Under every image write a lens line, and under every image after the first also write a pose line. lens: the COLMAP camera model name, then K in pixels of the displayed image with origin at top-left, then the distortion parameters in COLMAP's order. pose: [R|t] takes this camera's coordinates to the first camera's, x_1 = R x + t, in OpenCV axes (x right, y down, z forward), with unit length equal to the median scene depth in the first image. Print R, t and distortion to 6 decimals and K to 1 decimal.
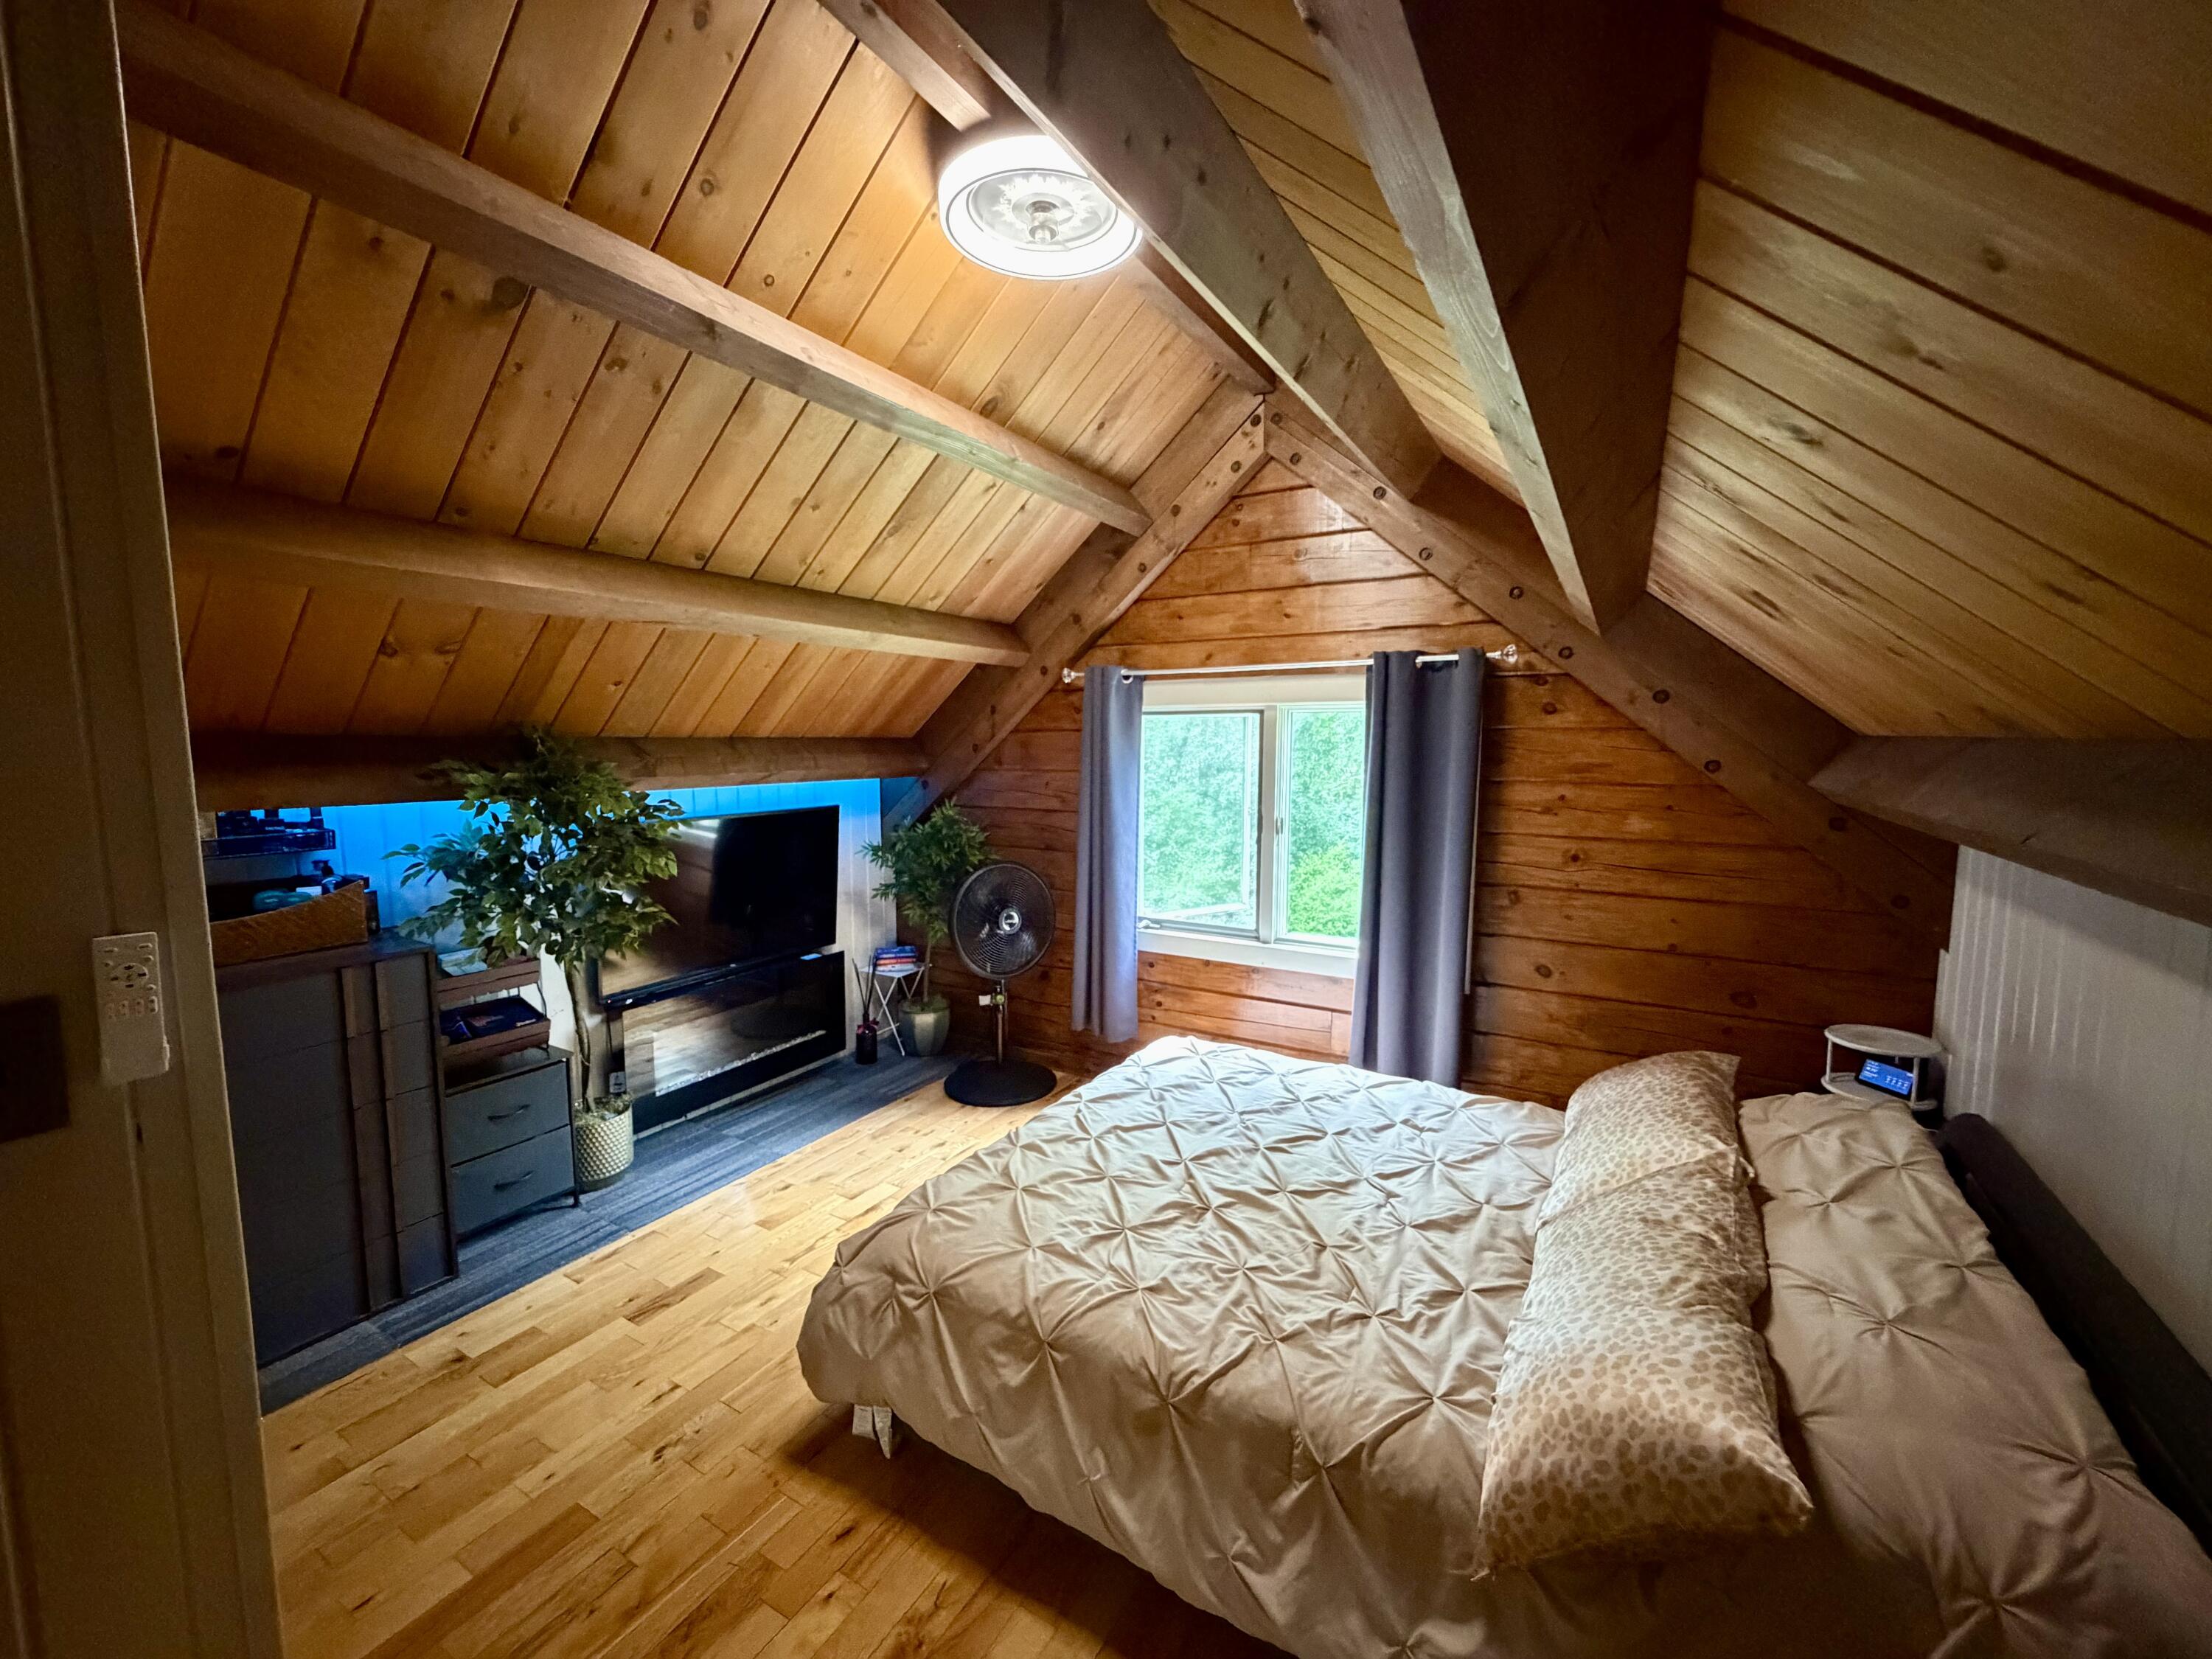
lens RADIAL K [[890.0, 0, 1099.0], [0, 890.0, 828.4], [0, 0, 1]] dist [-0.003593, 0.000291]
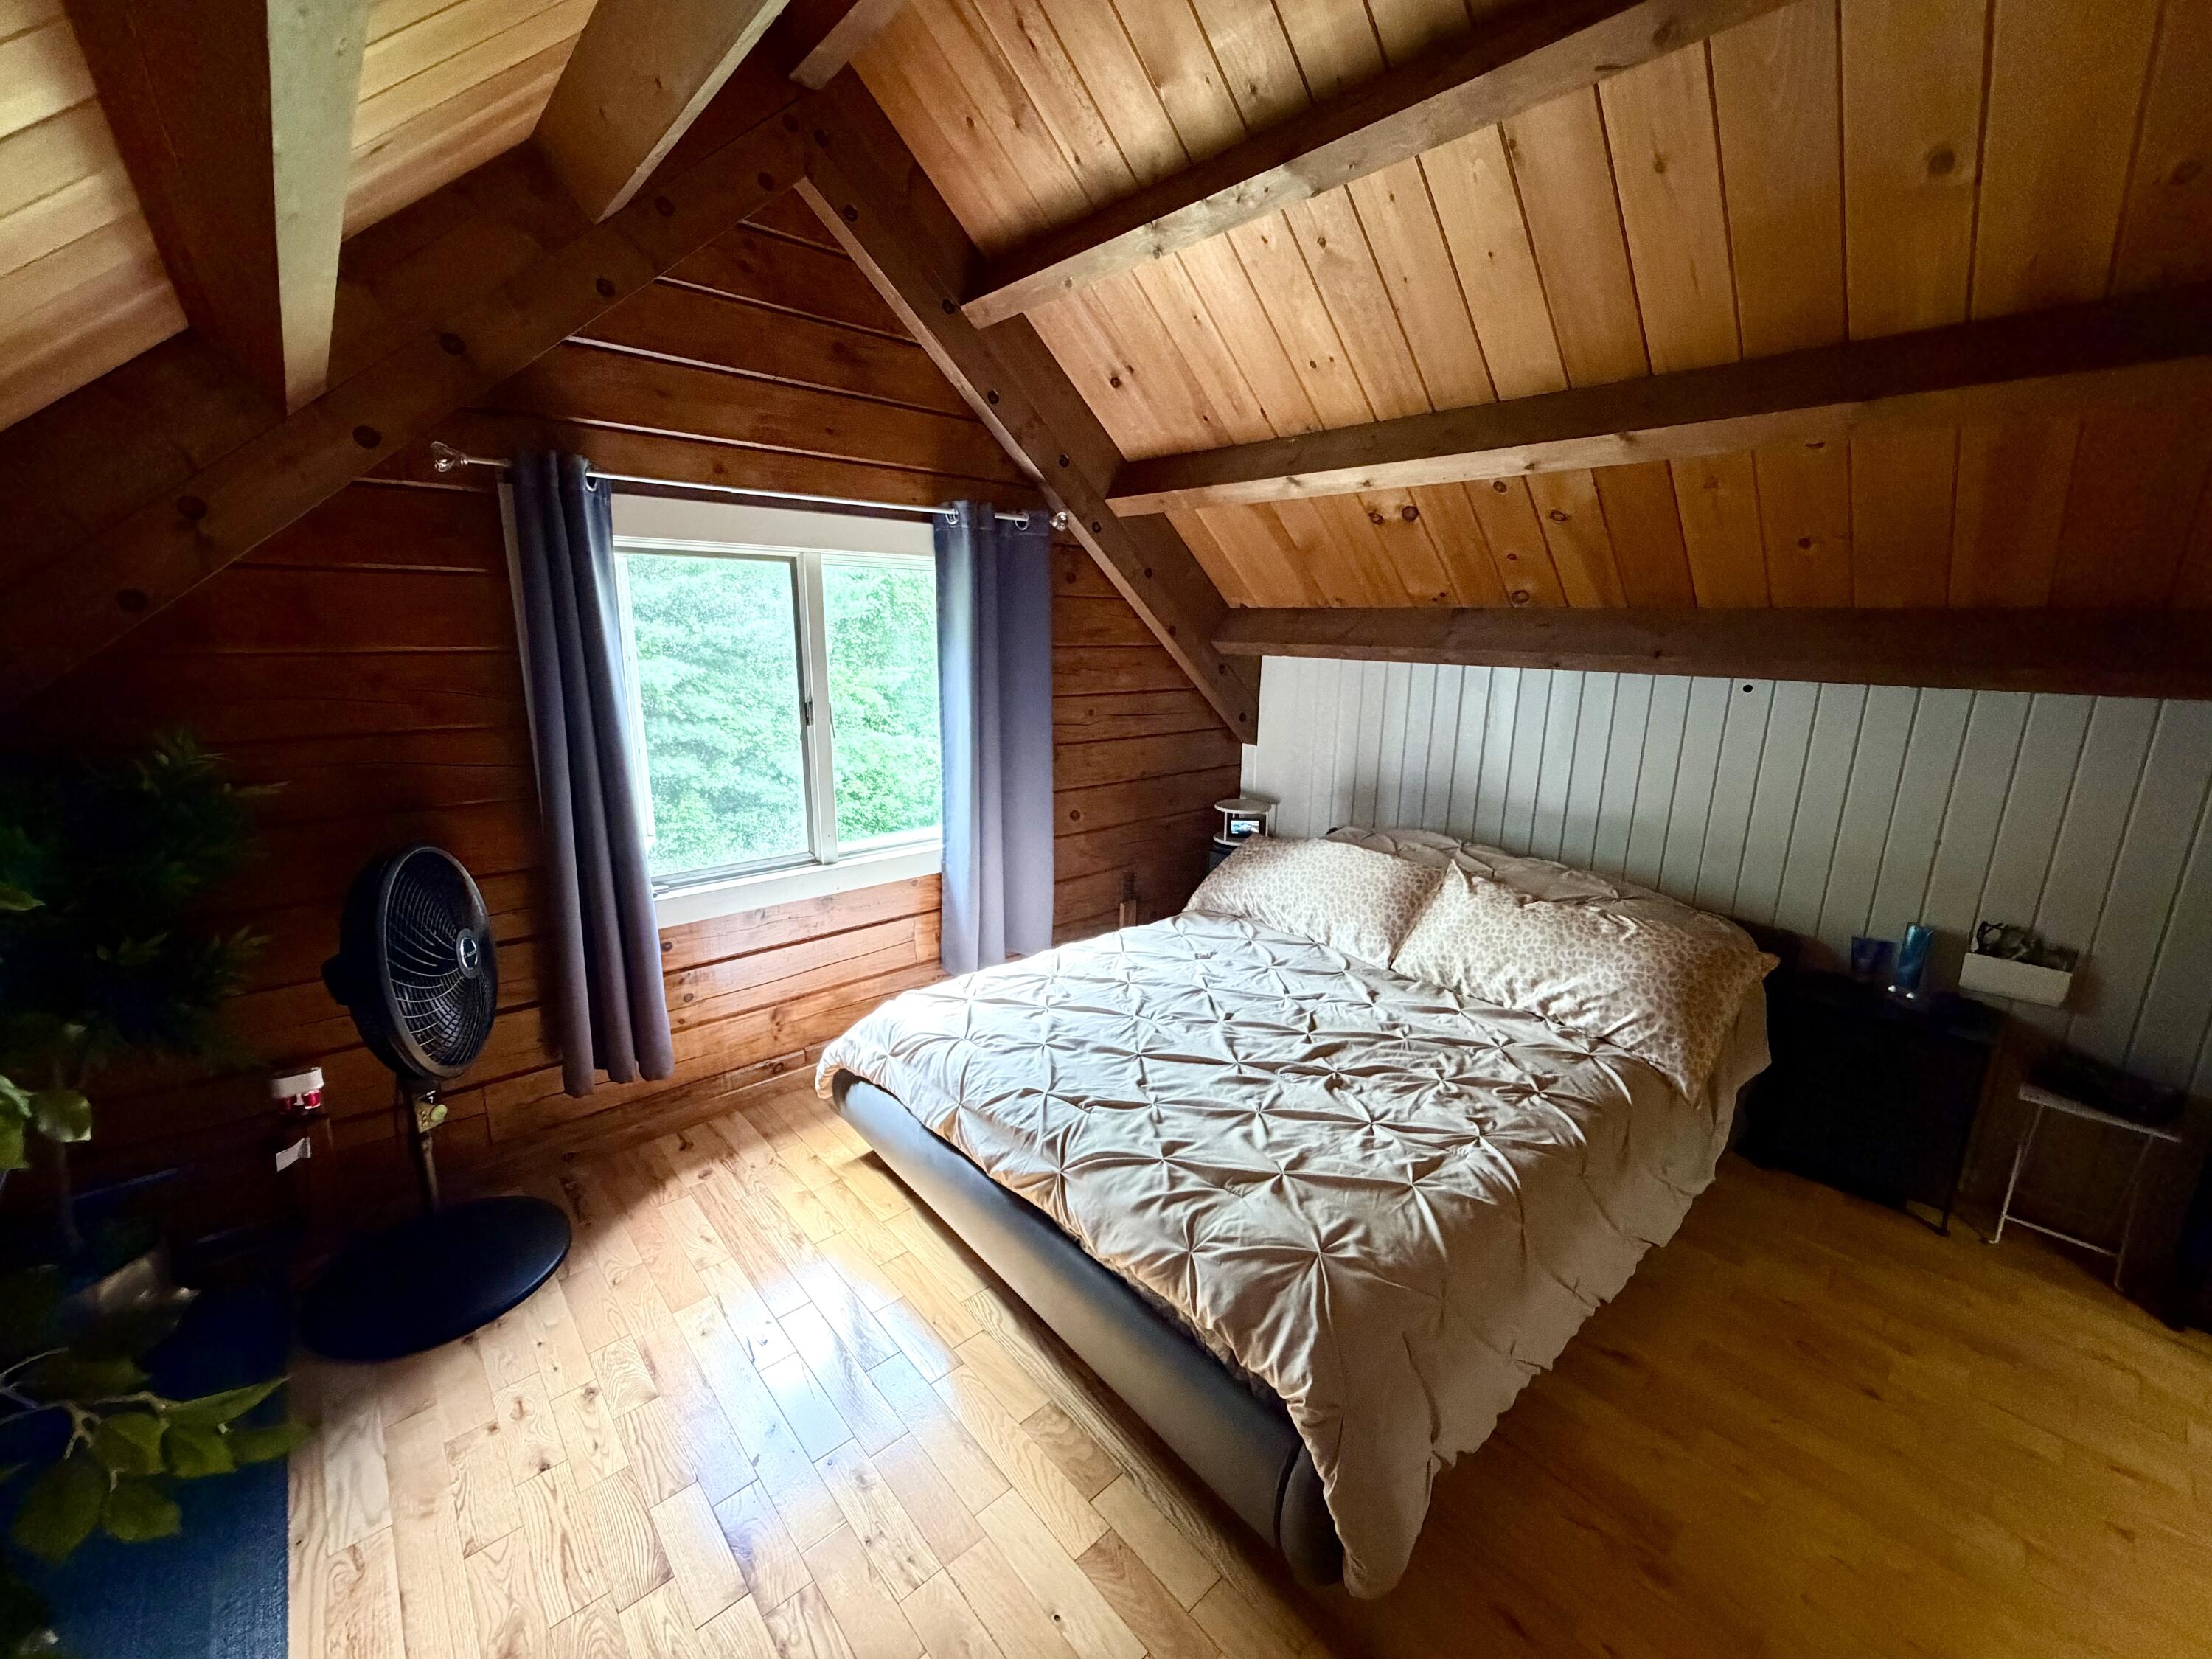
lens RADIAL K [[890.0, 0, 1095.1], [0, 890.0, 831.3], [0, 0, 1]] dist [-0.003593, 0.000291]
pose [[0.293064, -0.210467, 0.932640, -0.650487], [0.083023, 0.977387, 0.194477, -0.045902], [-0.952481, 0.020436, 0.303910, 0.733480]]
